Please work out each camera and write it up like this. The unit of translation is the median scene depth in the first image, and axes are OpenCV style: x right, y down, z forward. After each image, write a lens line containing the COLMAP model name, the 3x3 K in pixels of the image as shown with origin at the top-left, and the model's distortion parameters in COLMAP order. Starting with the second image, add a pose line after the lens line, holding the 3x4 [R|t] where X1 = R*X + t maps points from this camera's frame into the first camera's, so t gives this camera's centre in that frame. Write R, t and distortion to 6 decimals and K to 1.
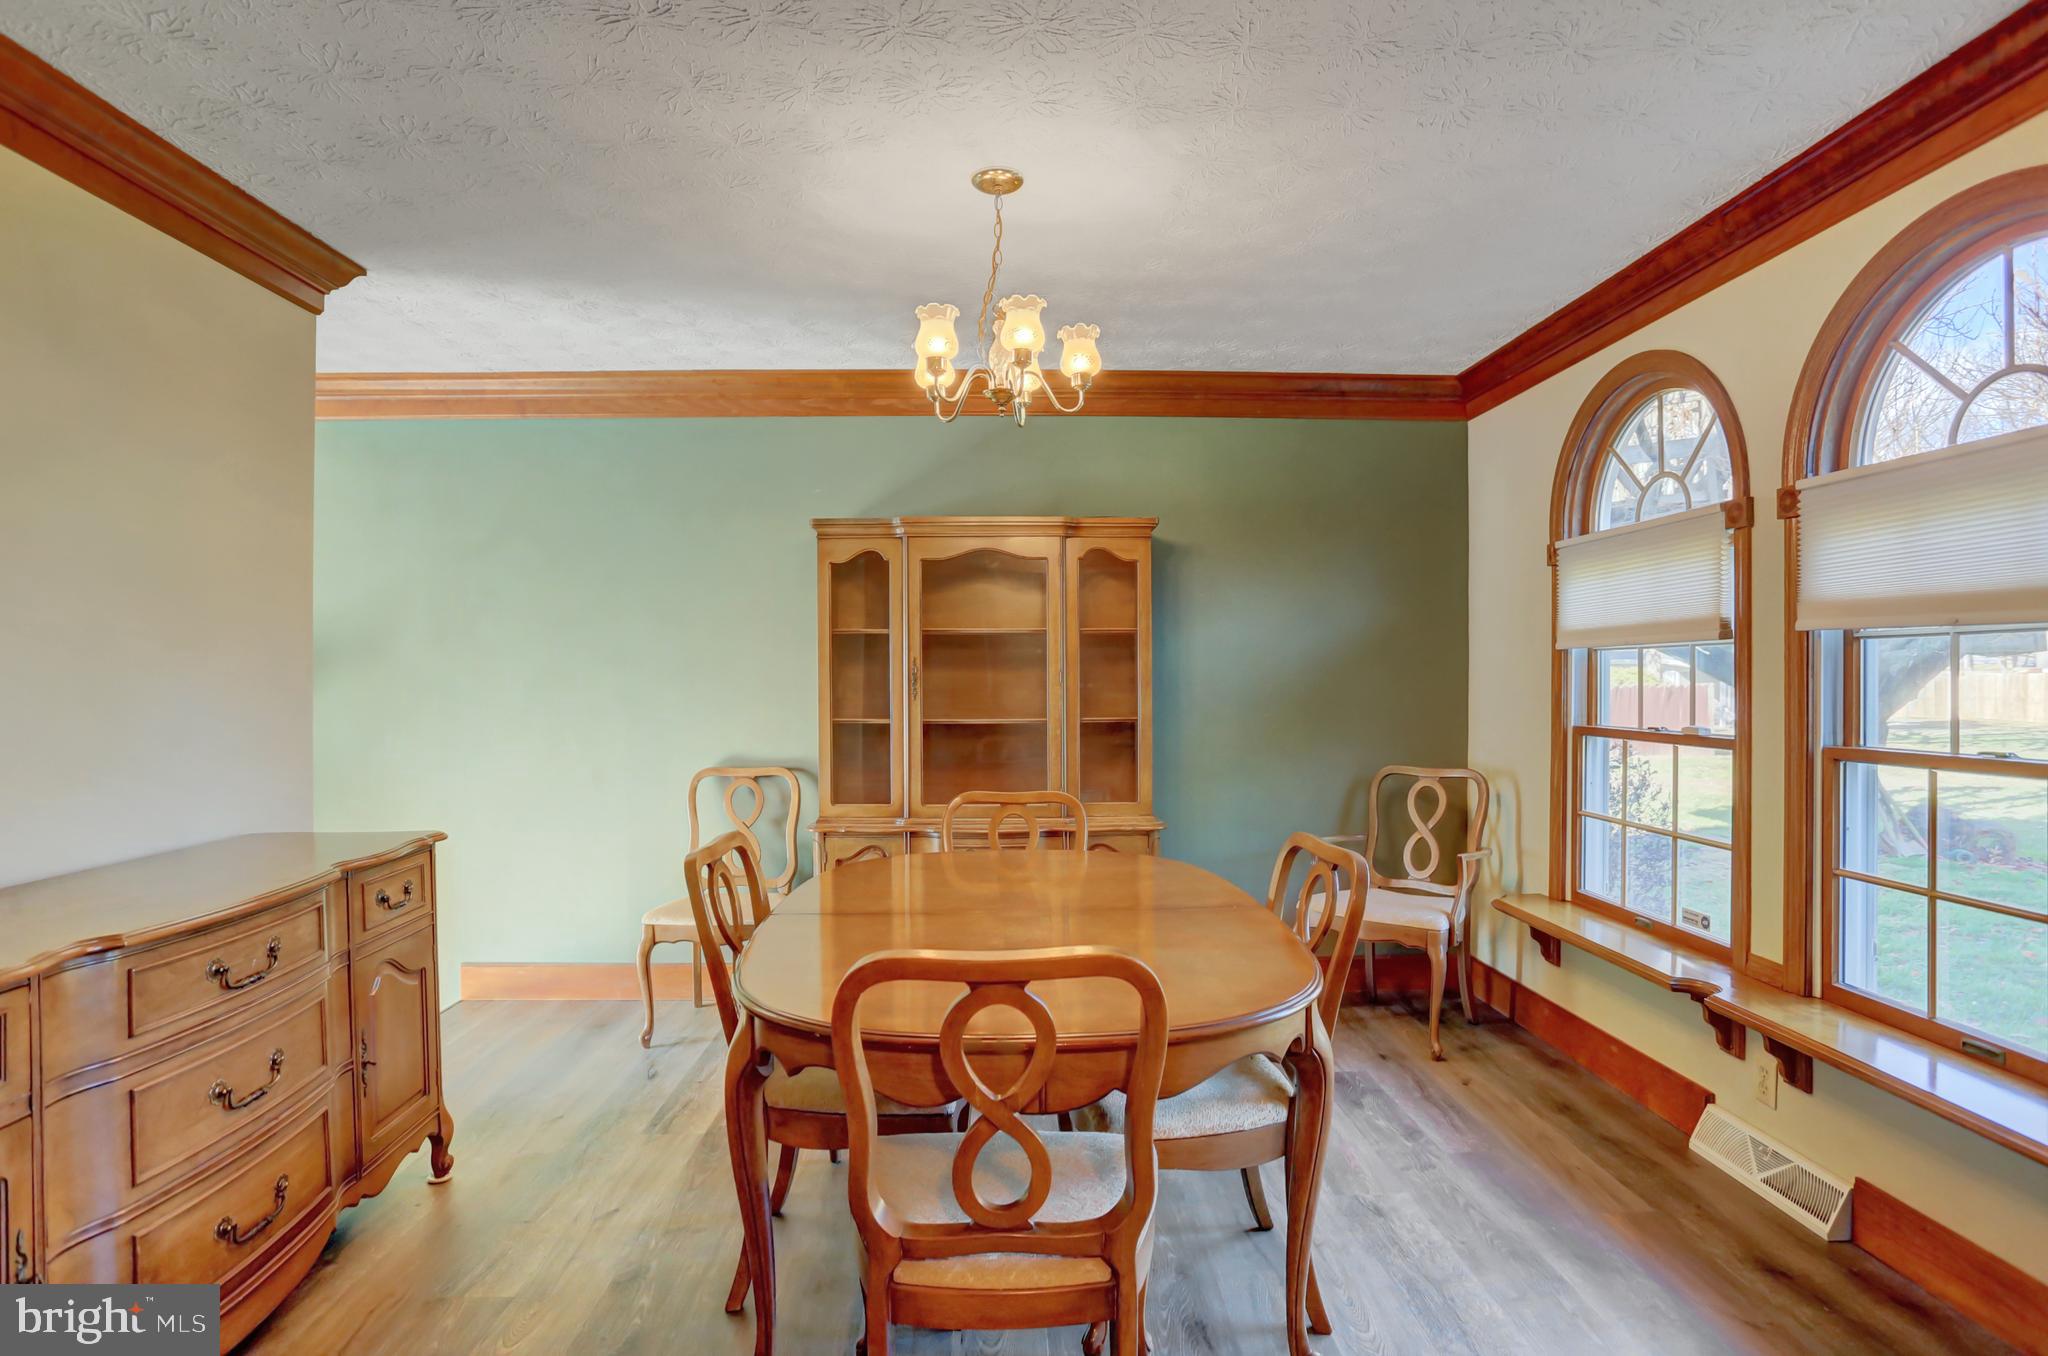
lens RADIAL K [[1047.9, 0, 1024.0], [0, 1047.9, 678.0], [0, 0, 1]] dist [-0.078612, 0.036125]
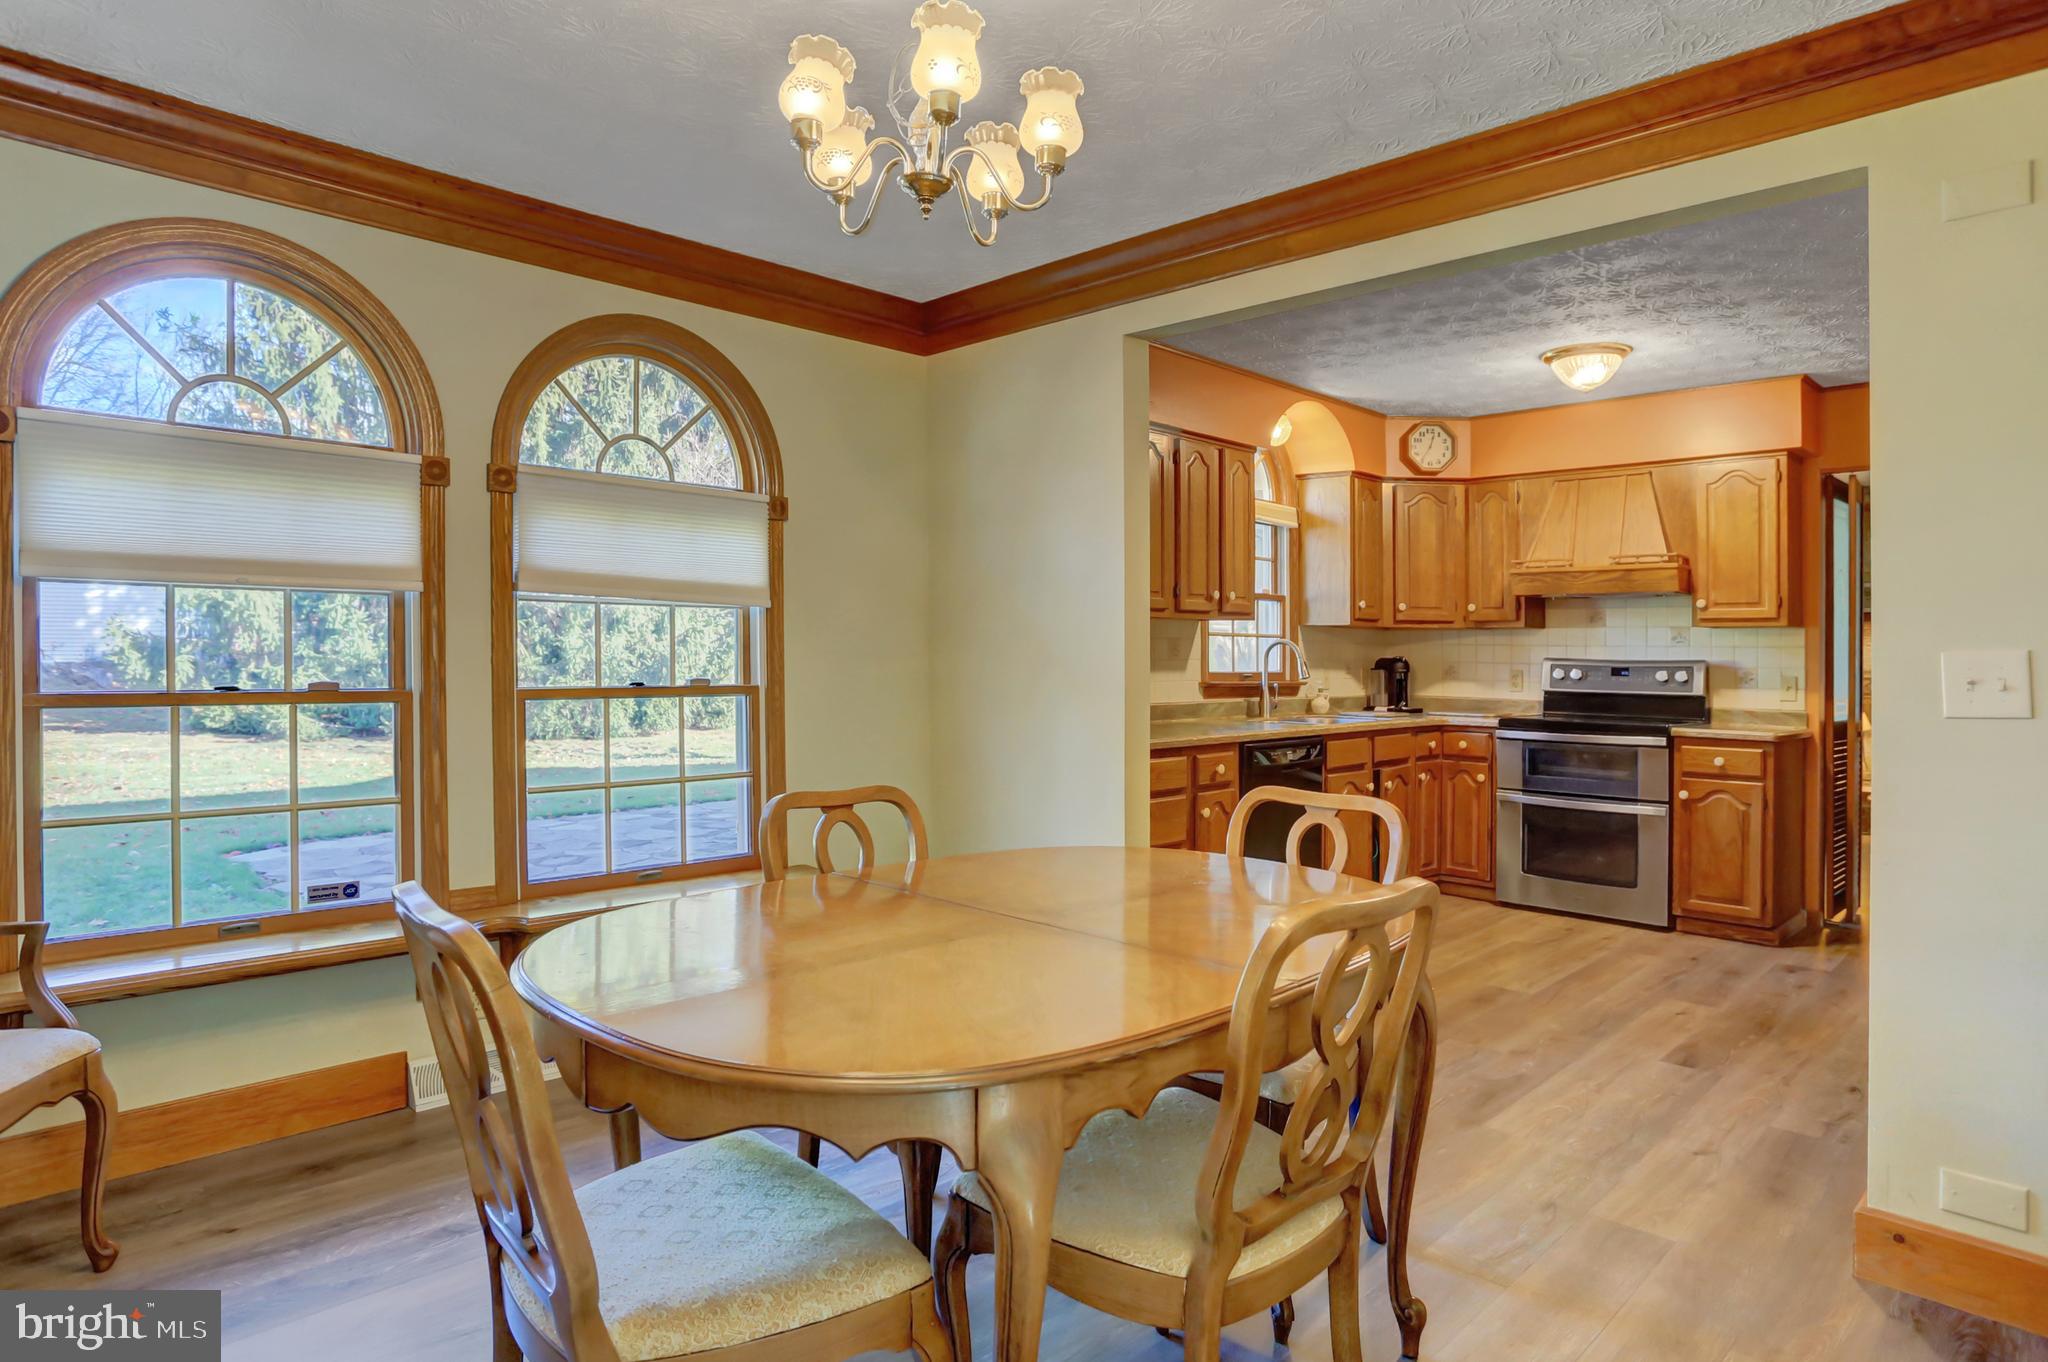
lens RADIAL K [[1162.4, 0, 1023.1], [0, 1162.4, 610.3], [0, 0, 1]] dist [-0.074623, 0.045878]
pose [[-0.689030, 0.019825, 0.724461, -0.431081], [-0.012138, 0.999170, -0.038887, 0.014951], [-0.724631, -0.035588, -0.688218, 1.074802]]
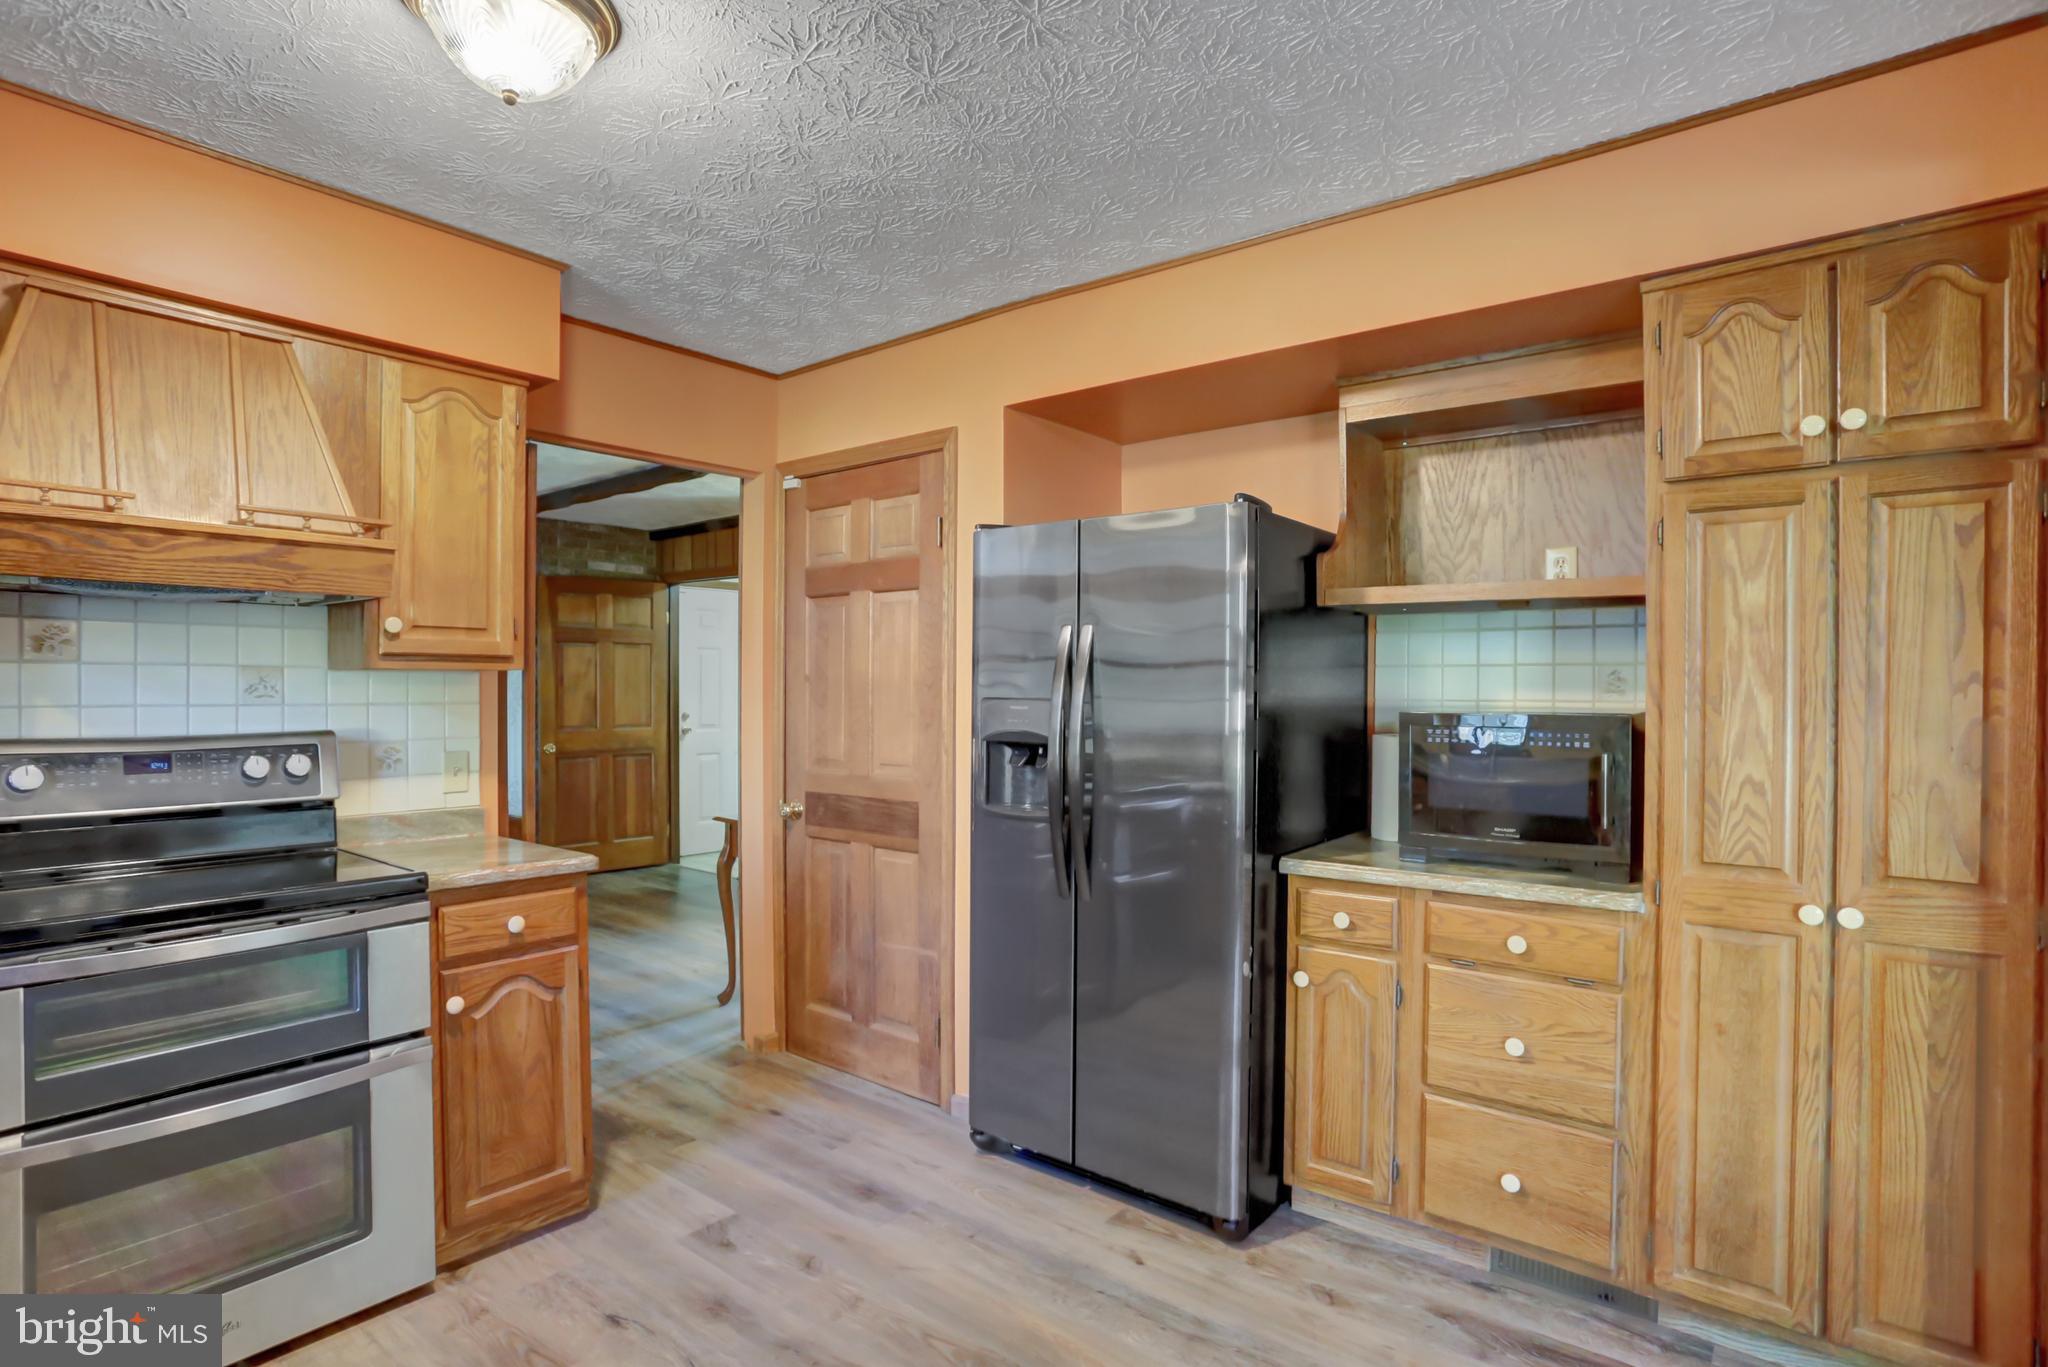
lens RADIAL K [[1028.2, 0, 1018.7], [0, 1028.2, 679.5], [0, 0, 1]] dist [-0.074064, 0.033978]
pose [[-0.650474, -0.003401, -0.759521, 0.324904], [0.003320, 0.999968, -0.007320, -0.020814], [0.759521, -0.007283, -0.650442, 0.120924]]
